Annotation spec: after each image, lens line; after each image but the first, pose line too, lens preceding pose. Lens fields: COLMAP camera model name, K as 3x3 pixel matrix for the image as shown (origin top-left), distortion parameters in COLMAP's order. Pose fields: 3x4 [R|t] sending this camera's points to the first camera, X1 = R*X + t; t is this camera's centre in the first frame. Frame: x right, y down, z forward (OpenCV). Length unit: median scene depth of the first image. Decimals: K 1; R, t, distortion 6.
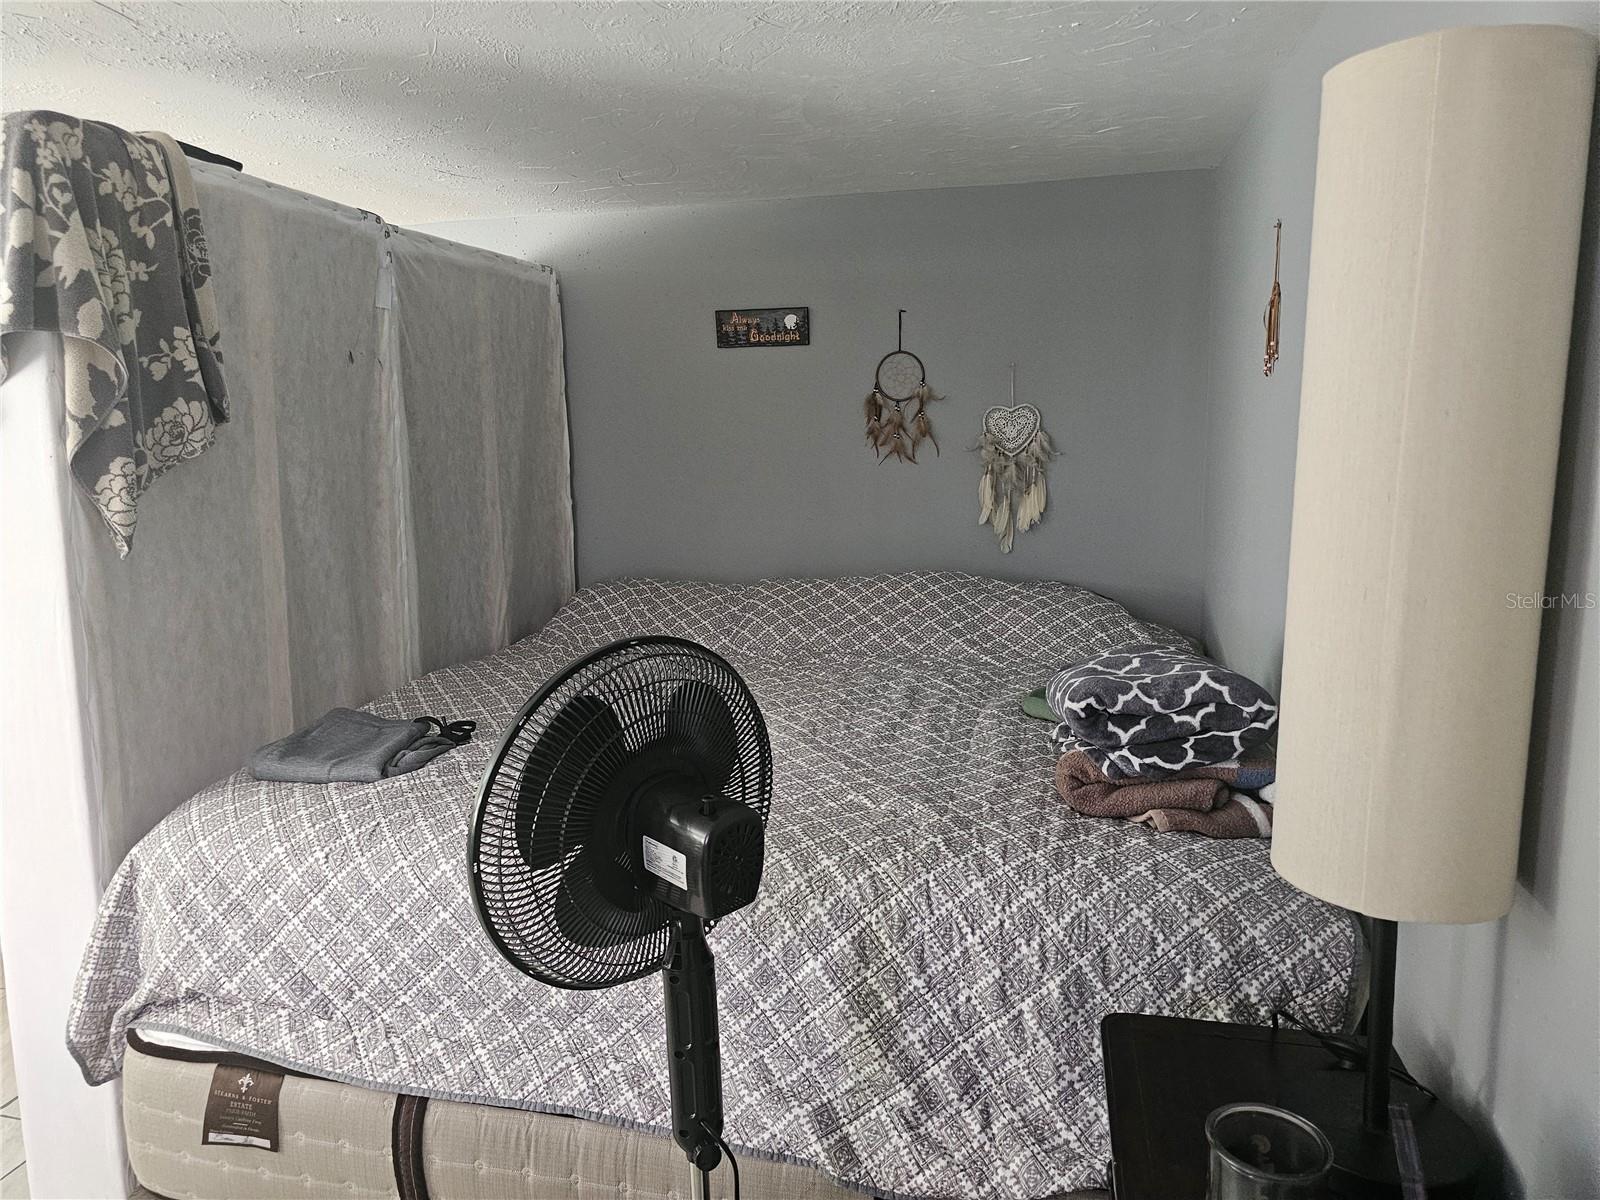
lens RADIAL K [[1082.0, 0, 800.0], [0, 1082.0, 600.0], [0, 0, 1]] dist [0.024662, -0.032243]
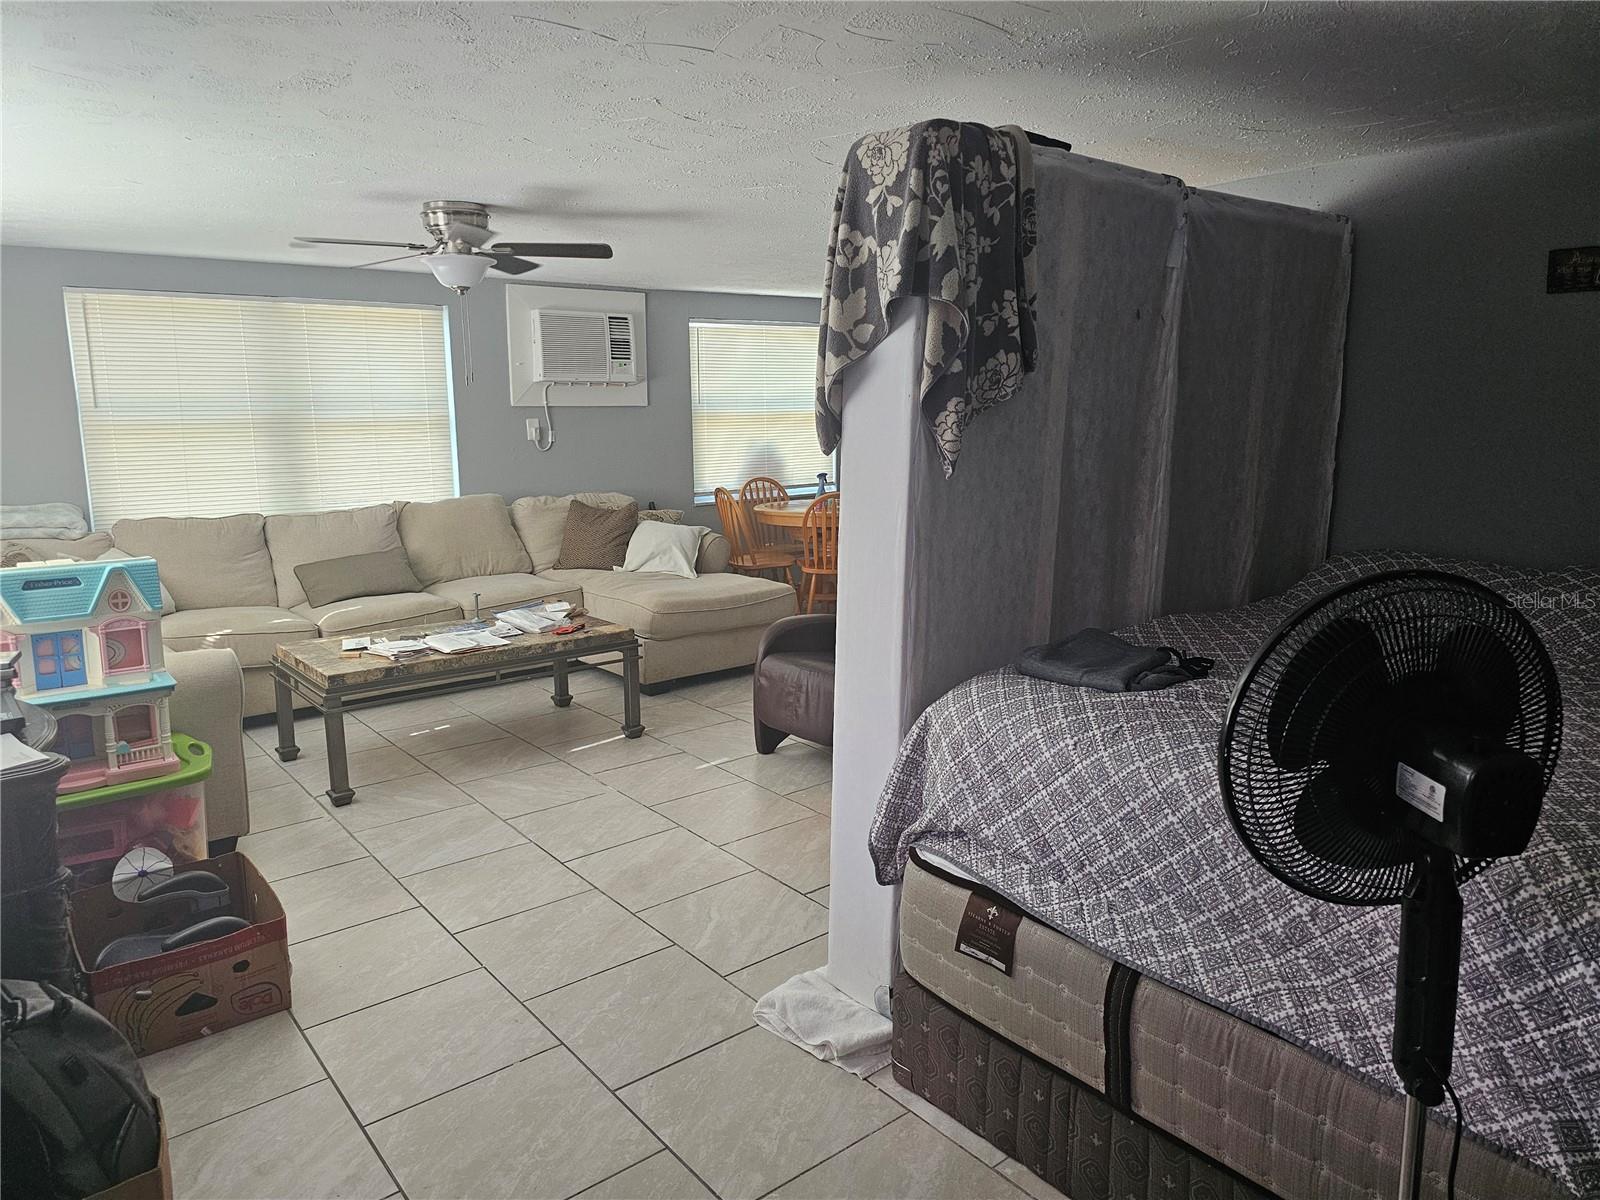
lens RADIAL K [[1085.8, 0, 801.3], [0, 1085.8, 587.3], [0, 0, 1]] dist [0.056440, -0.054285]
pose [[0.795328, 0.118588, -0.594466, 0.001778], [-0.110094, 0.992626, 0.050722, 0.043492], [0.596097, 0.025107, 0.802519, -0.107444]]
